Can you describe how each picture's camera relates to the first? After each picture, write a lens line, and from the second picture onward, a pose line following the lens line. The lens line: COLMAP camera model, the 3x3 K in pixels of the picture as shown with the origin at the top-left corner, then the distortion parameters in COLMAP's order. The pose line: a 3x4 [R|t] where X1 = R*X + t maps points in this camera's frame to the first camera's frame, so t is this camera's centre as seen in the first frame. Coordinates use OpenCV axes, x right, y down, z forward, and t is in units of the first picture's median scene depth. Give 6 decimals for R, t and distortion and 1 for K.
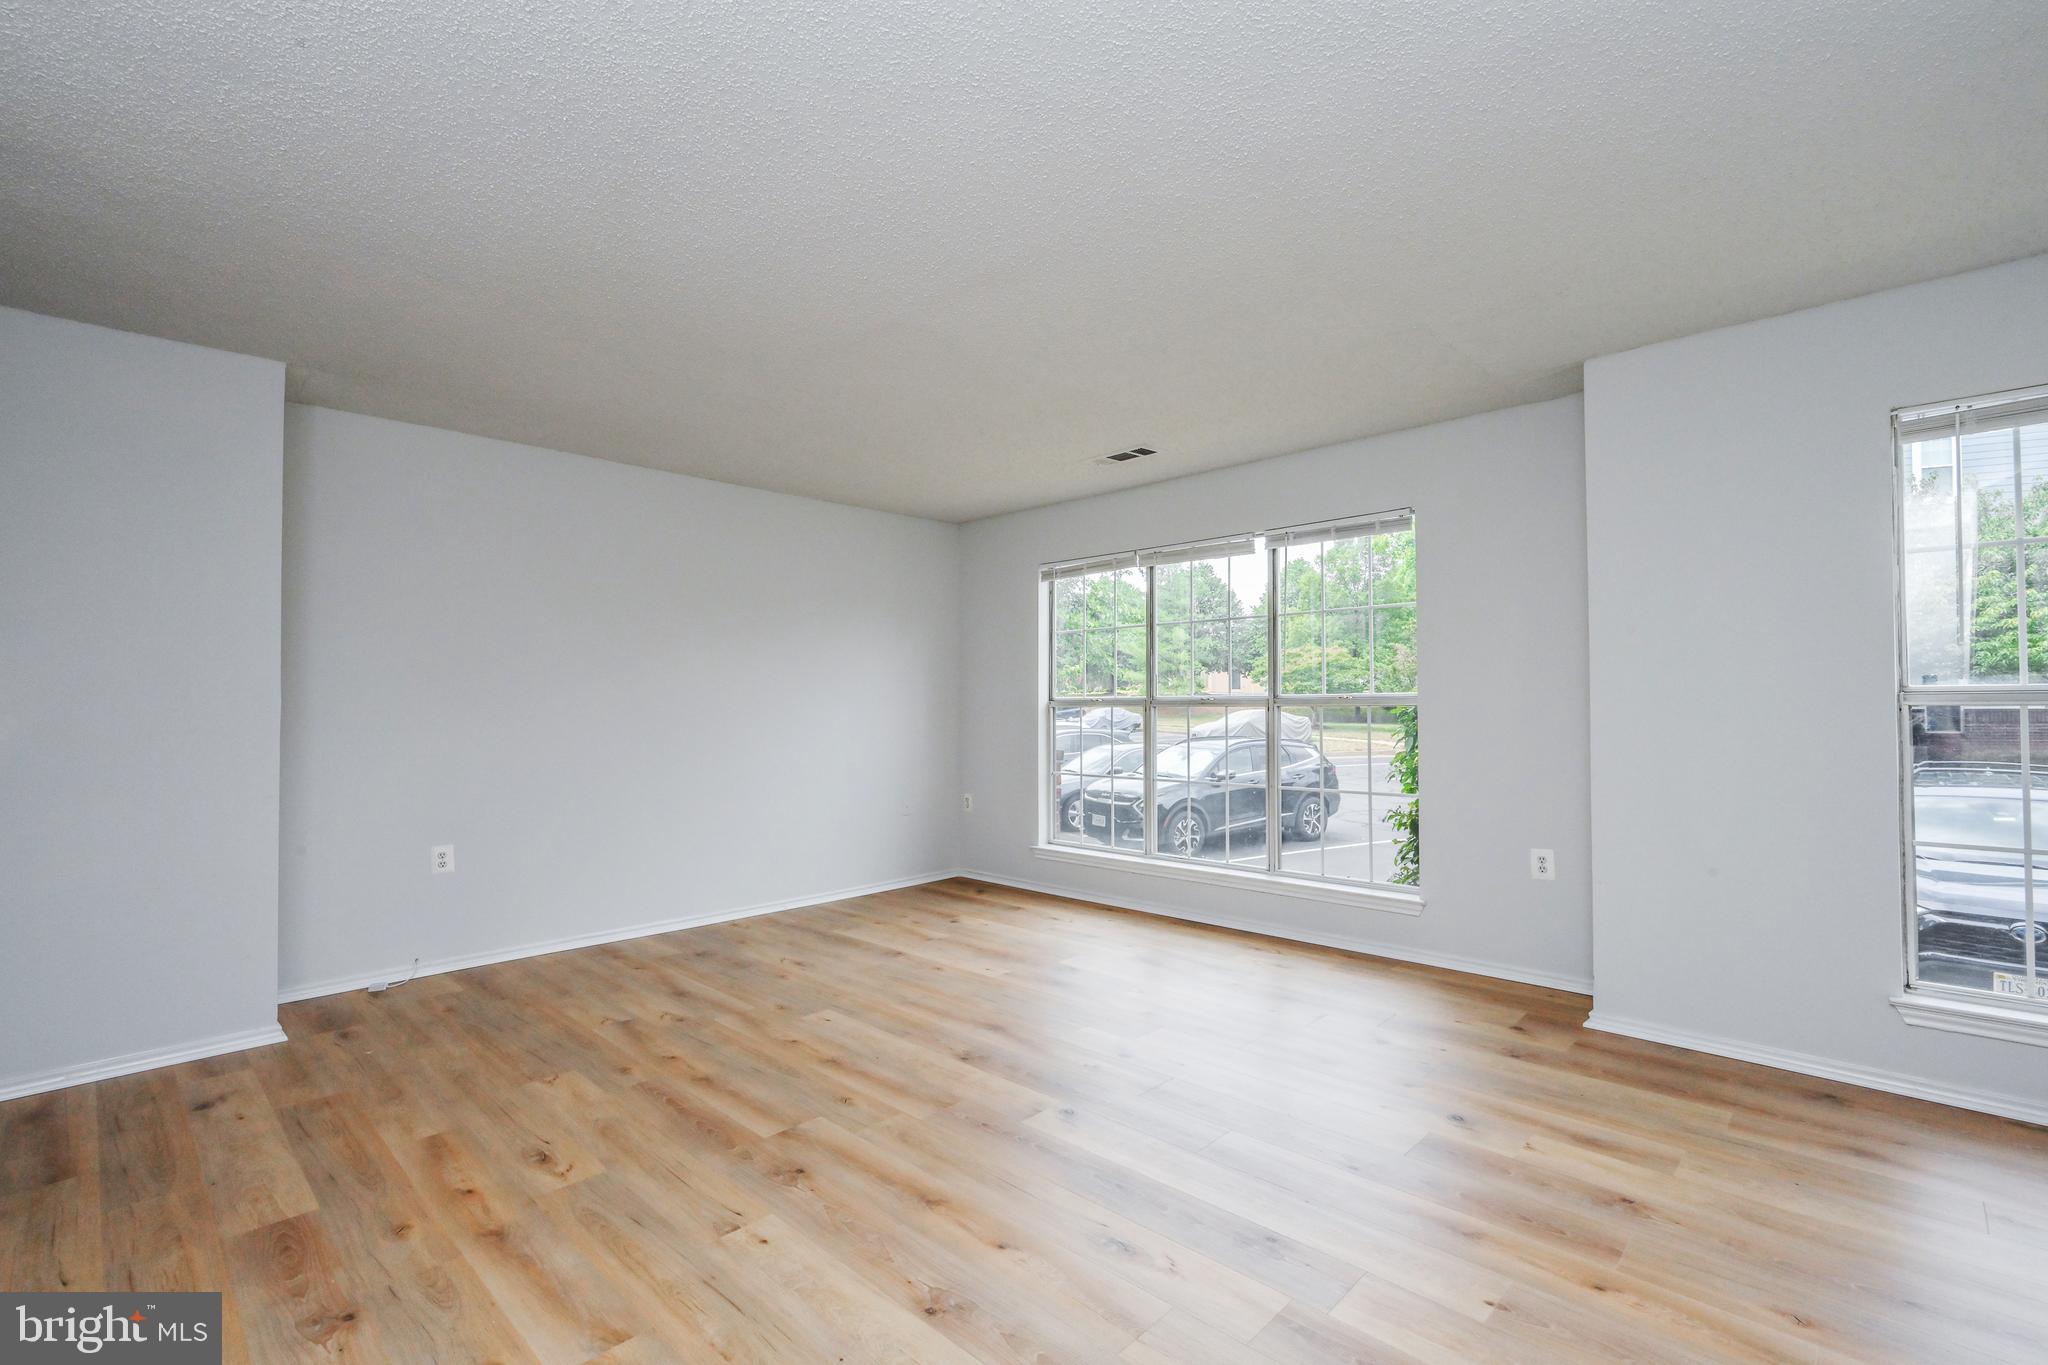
lens RADIAL K [[909.3, 0, 1049.6], [0, 909.3, 687.6], [0, 0, 1]] dist [-0.000195, 0.000097]
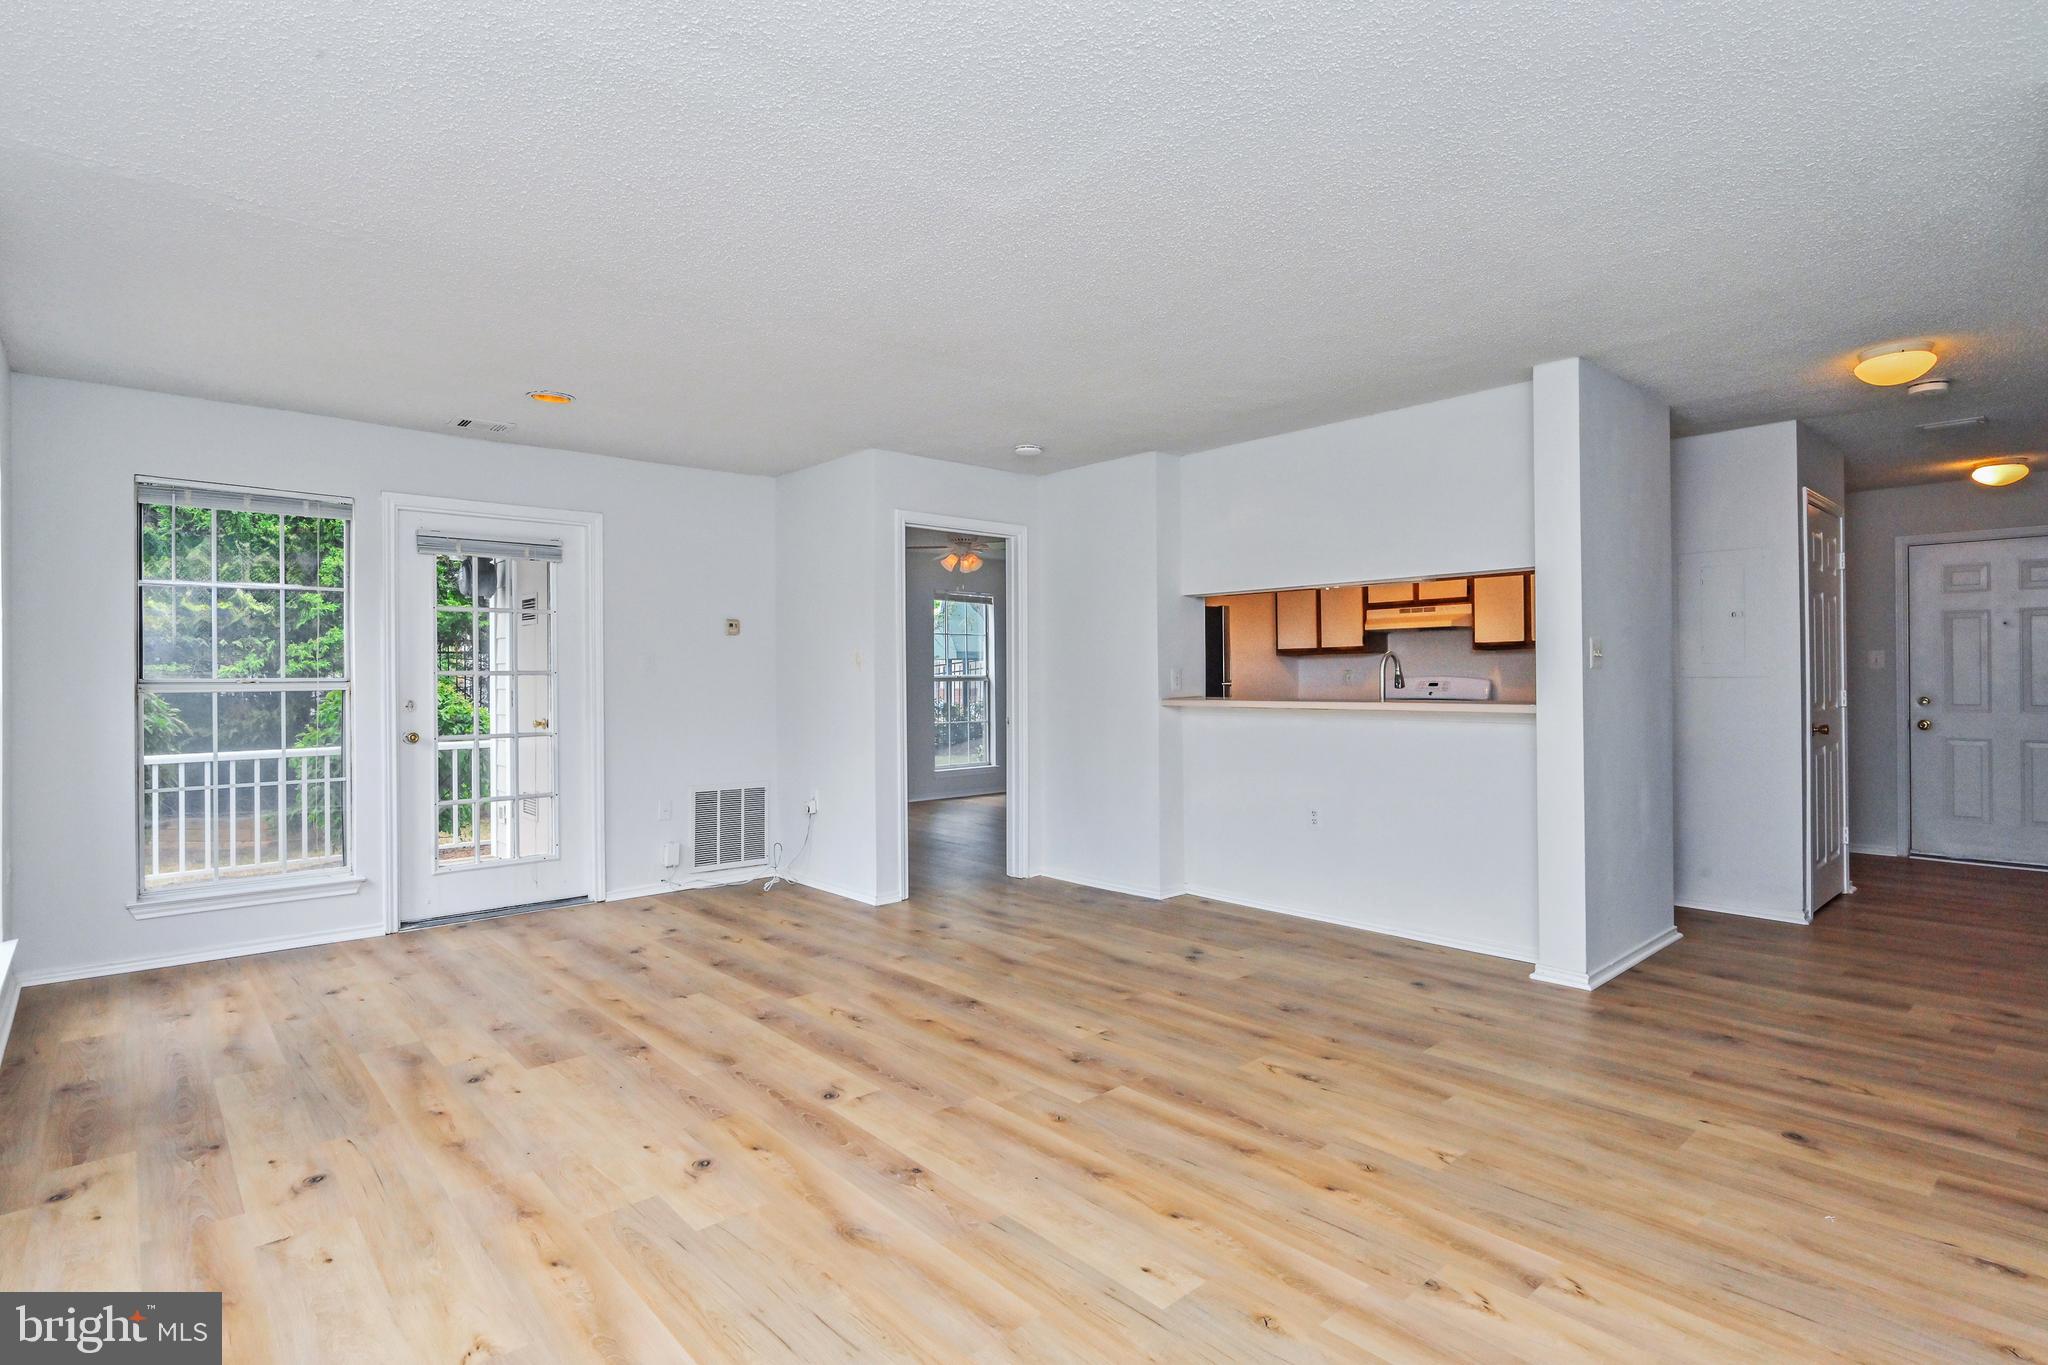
lens RADIAL K [[1011.0, 0, 1024.0], [0, 1011.0, 682.5], [0, 0, 1]] dist [-0.001018, -0.000153]
pose [[-0.994892, 0.011178, 0.100329, -0.292590], [0.009902, 0.999864, -0.013210, 0.031883], [-0.100463, -0.012149, -0.994867, 1.991132]]
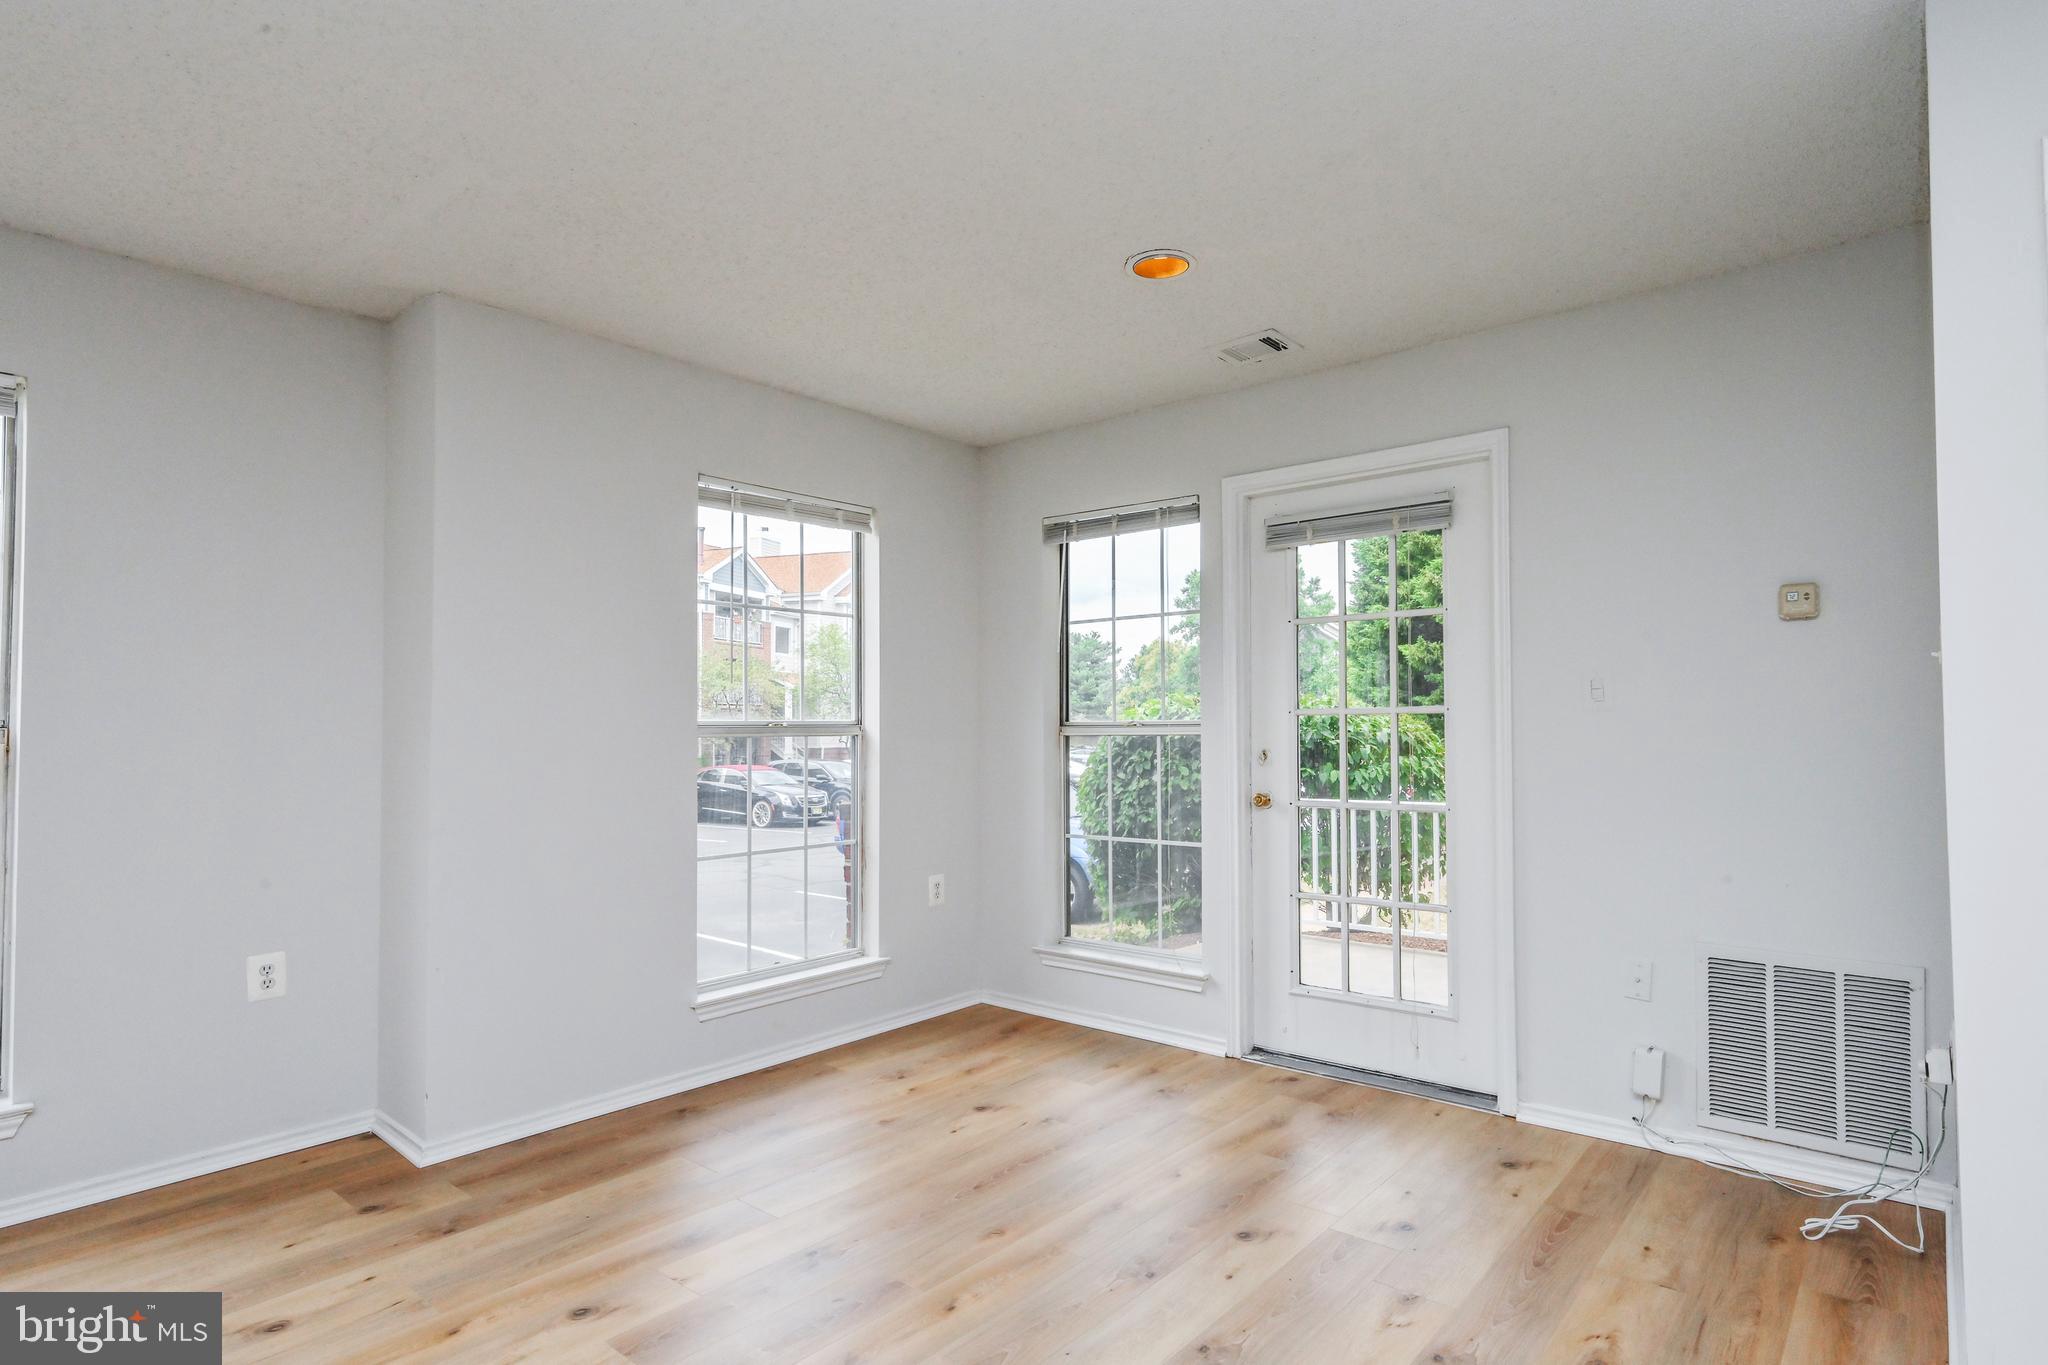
lens RADIAL K [[1054.6, 0, 1082.5], [0, 1054.6, 702.6], [0, 0, 1]] dist [-0.000565, -0.000256]
pose [[-0.072368, 0.031778, 0.996872, -0.401443], [-0.010054, 0.999418, -0.032589, 0.014693], [-0.997327, -0.012381, -0.072006, 0.633150]]
